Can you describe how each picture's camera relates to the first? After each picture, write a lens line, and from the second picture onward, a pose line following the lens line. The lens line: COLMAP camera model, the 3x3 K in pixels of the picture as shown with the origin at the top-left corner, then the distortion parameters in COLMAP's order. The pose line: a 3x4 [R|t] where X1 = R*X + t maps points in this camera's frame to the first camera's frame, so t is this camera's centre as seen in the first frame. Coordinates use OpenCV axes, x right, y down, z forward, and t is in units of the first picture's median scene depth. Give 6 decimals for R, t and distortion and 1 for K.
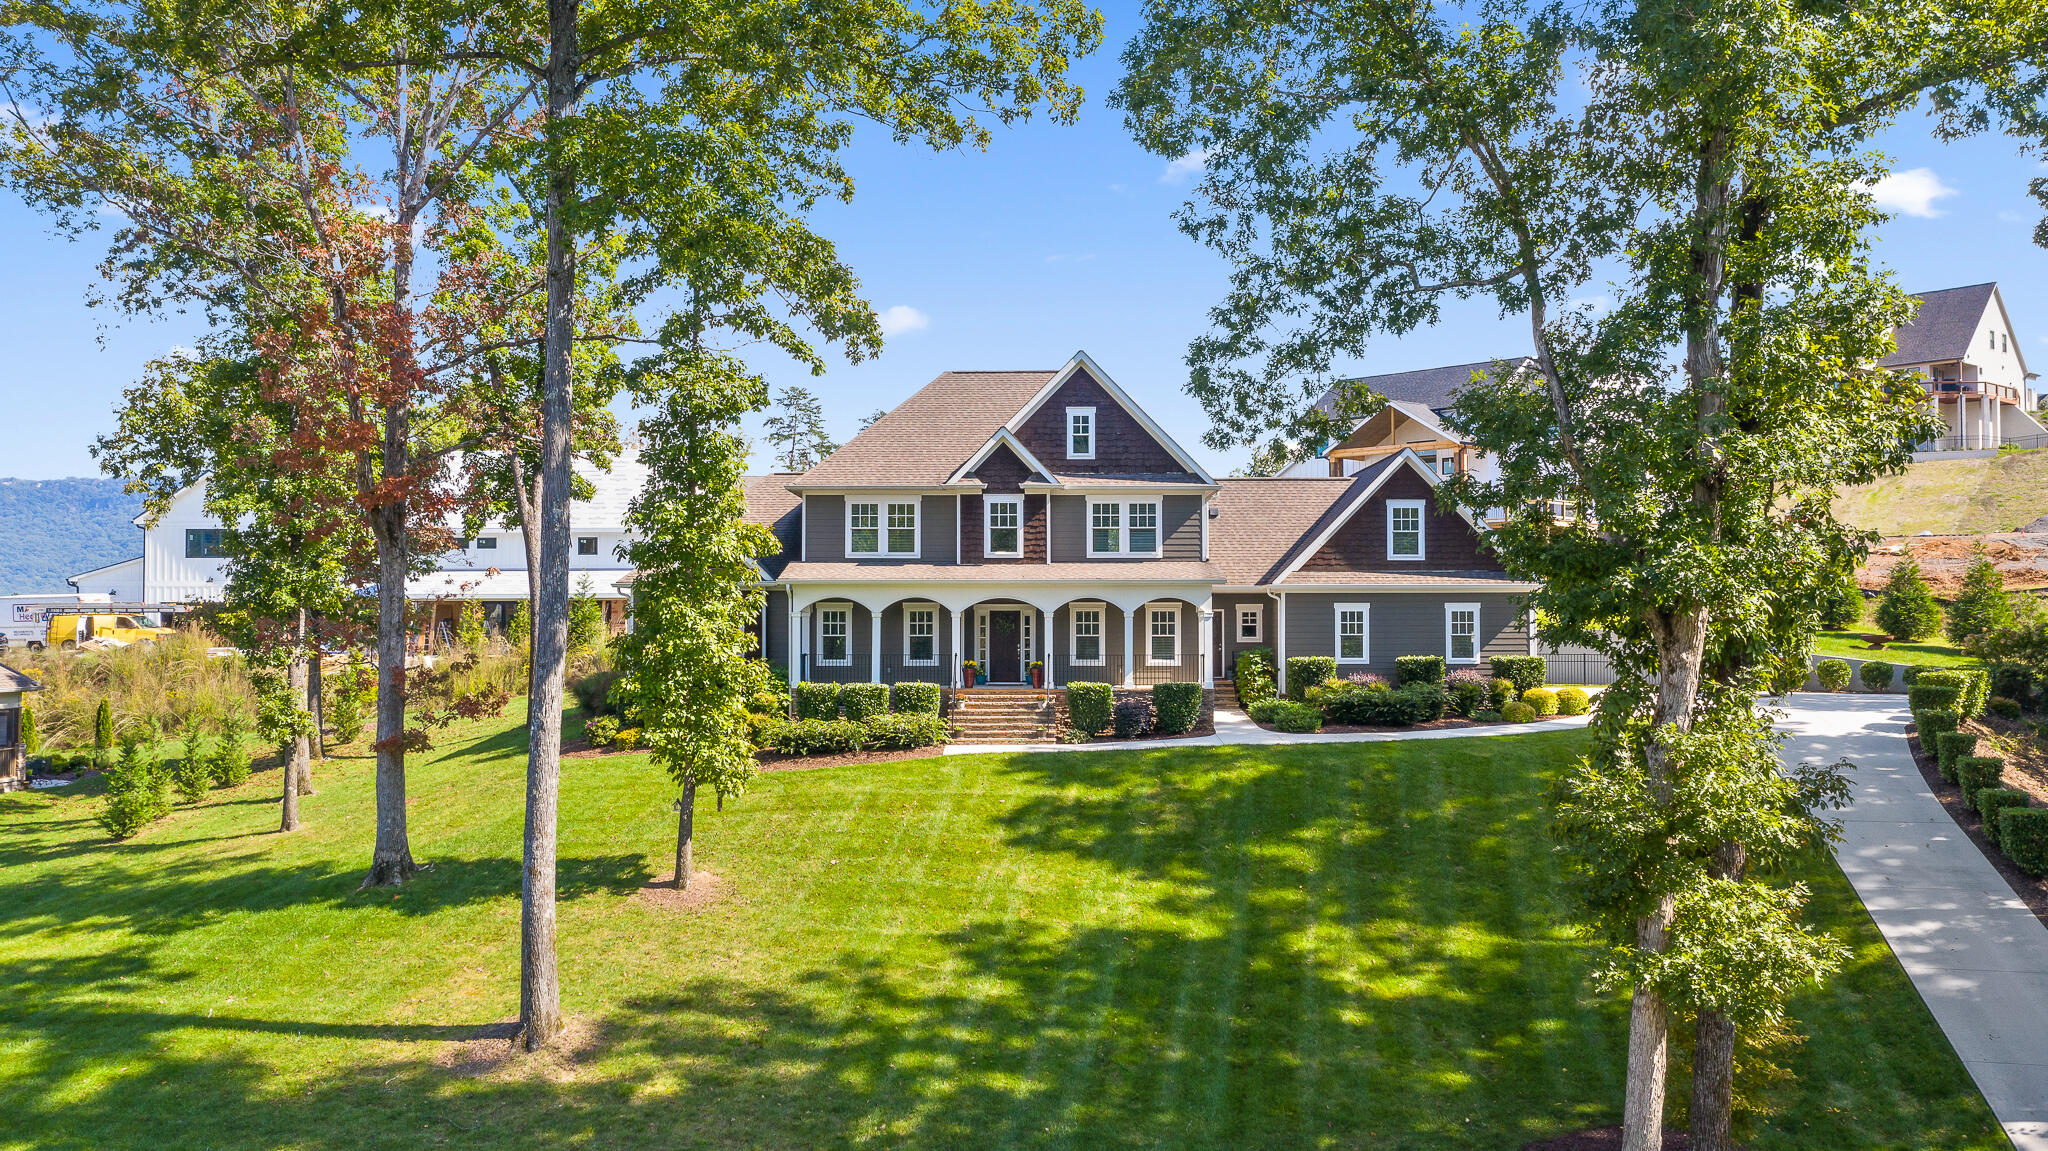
lens RADIAL K [[1784.0, 0, 1024.0], [0, 1784.0, 575.5], [0, 0, 1]] dist [-0.007970, 0.010366]
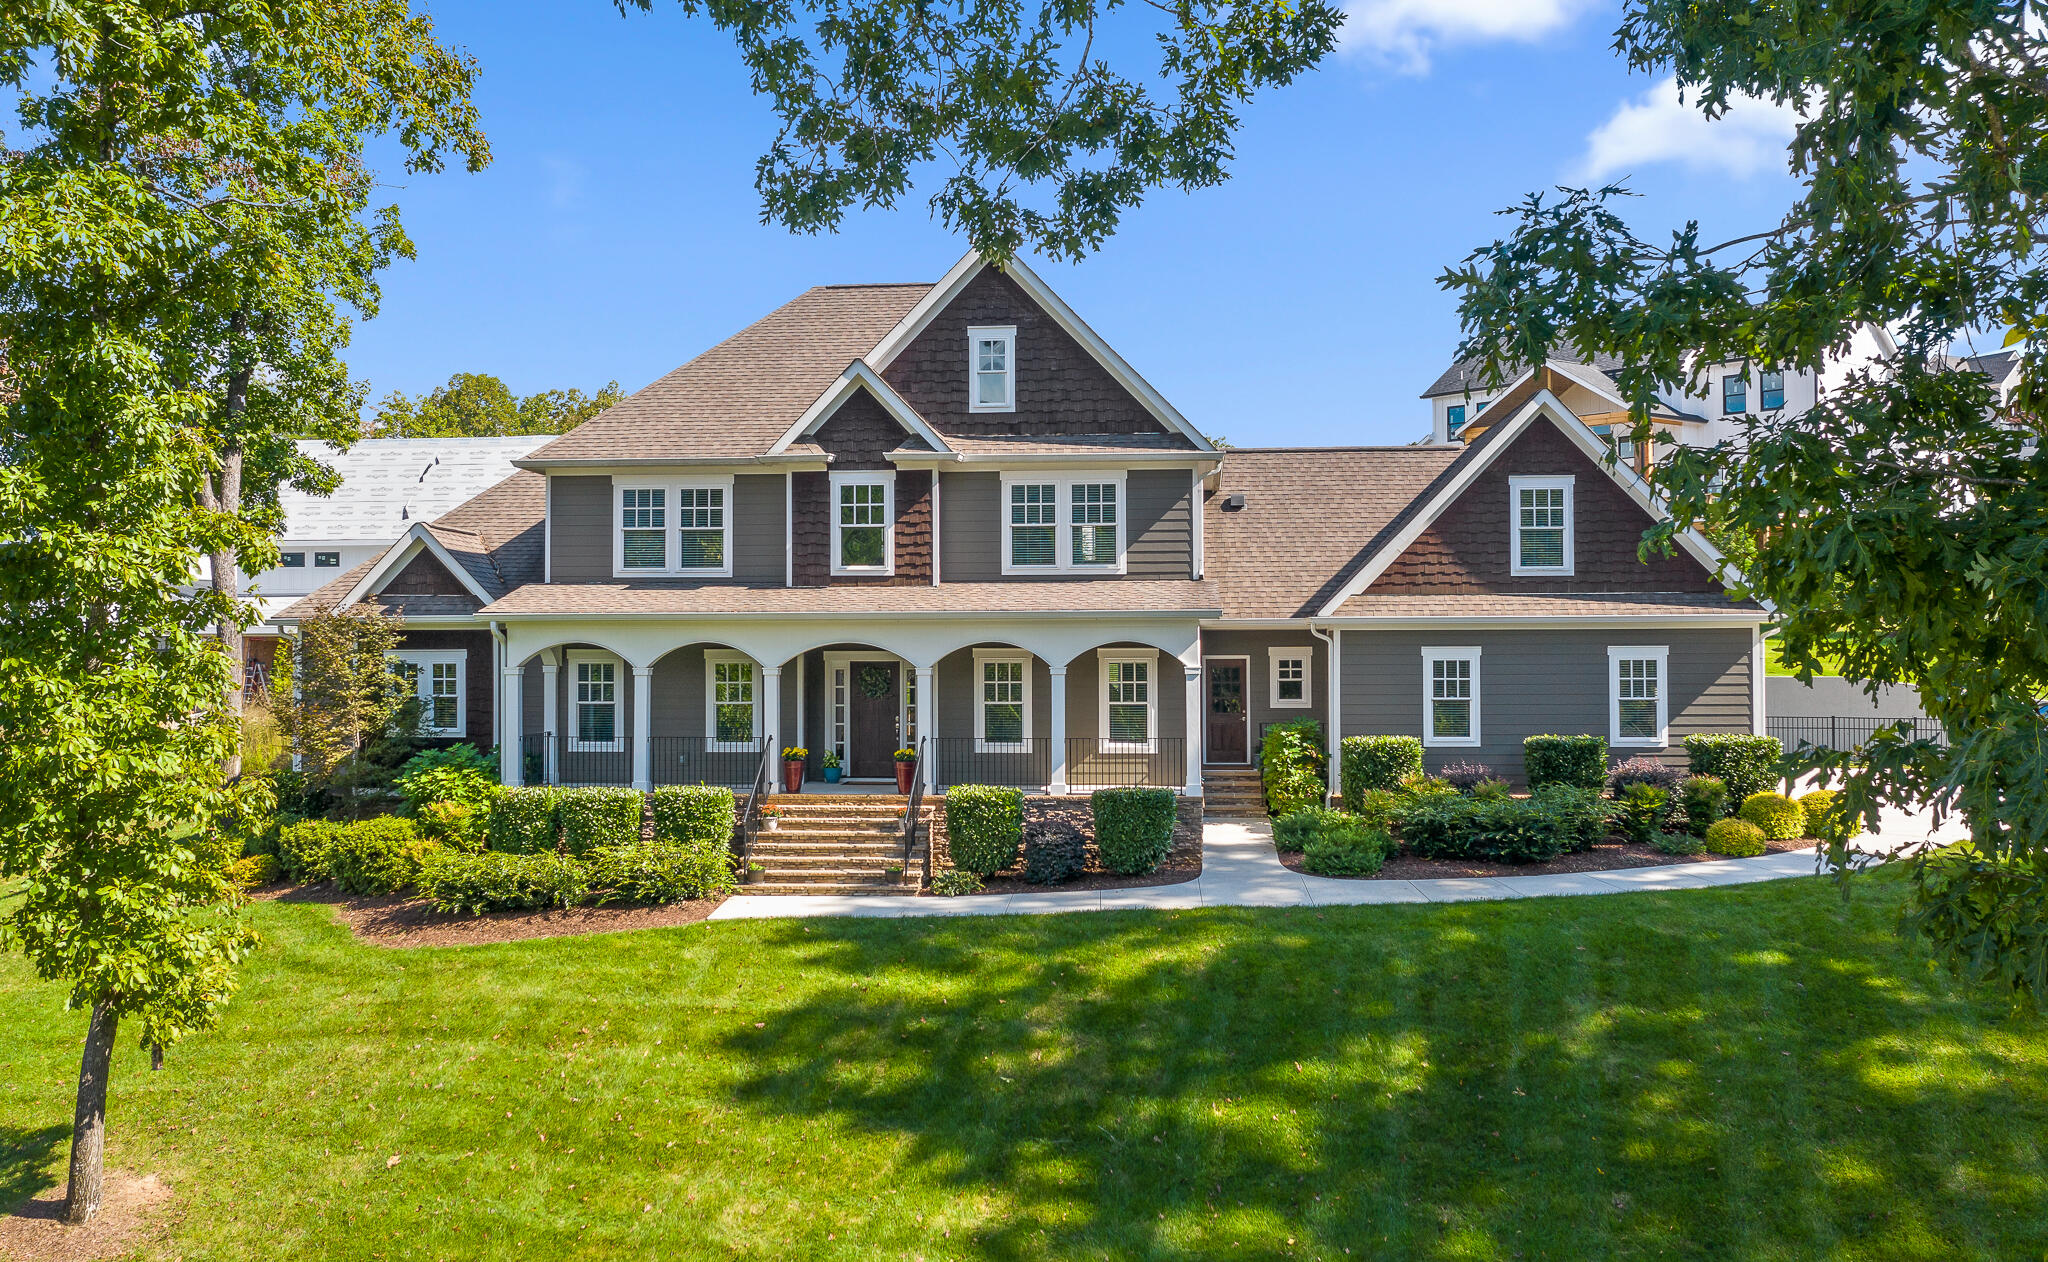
lens RADIAL K [[1855.3, 0, 1024.0], [0, 1855.3, 631.0], [0, 0, 1]] dist [-0.001026, -0.002153]
pose [[0.996407, -0.003485, -0.084628, 0.100265], [0.005055, 0.999819, 0.018345, -0.002409], [0.084549, -0.018707, 0.996244, 0.389080]]
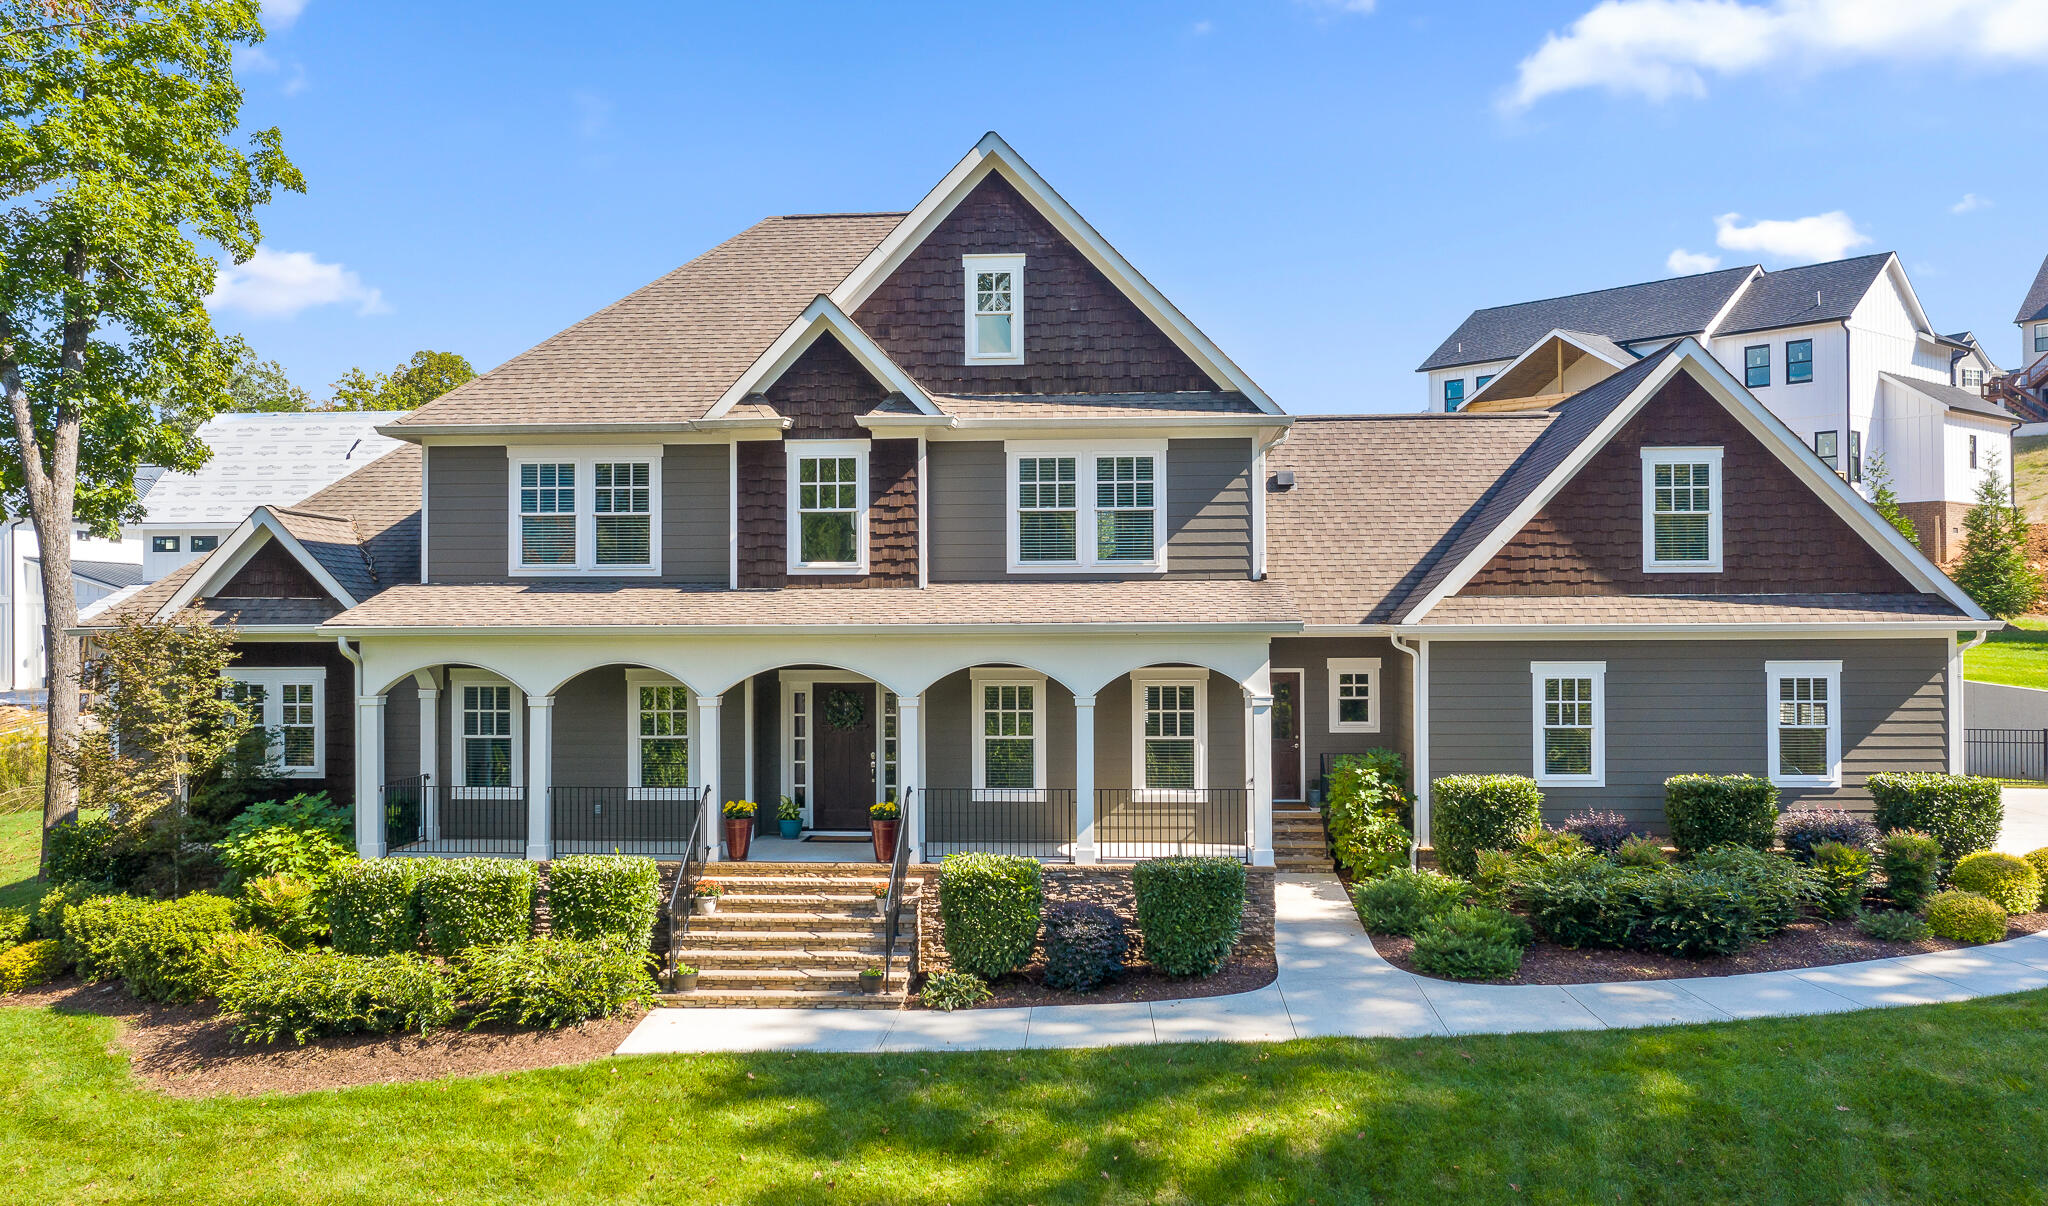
lens RADIAL K [[1746.9, 0, 1024.0], [0, 1746.9, 603.0], [0, 0, 1]] dist [-0.001564, 0.004107]
pose [[0.998139, -0.005009, -0.060777, 0.070820], [0.006167, 0.999803, 0.018892, -0.011199], [0.060670, -0.019231, 0.997973, 0.561716]]
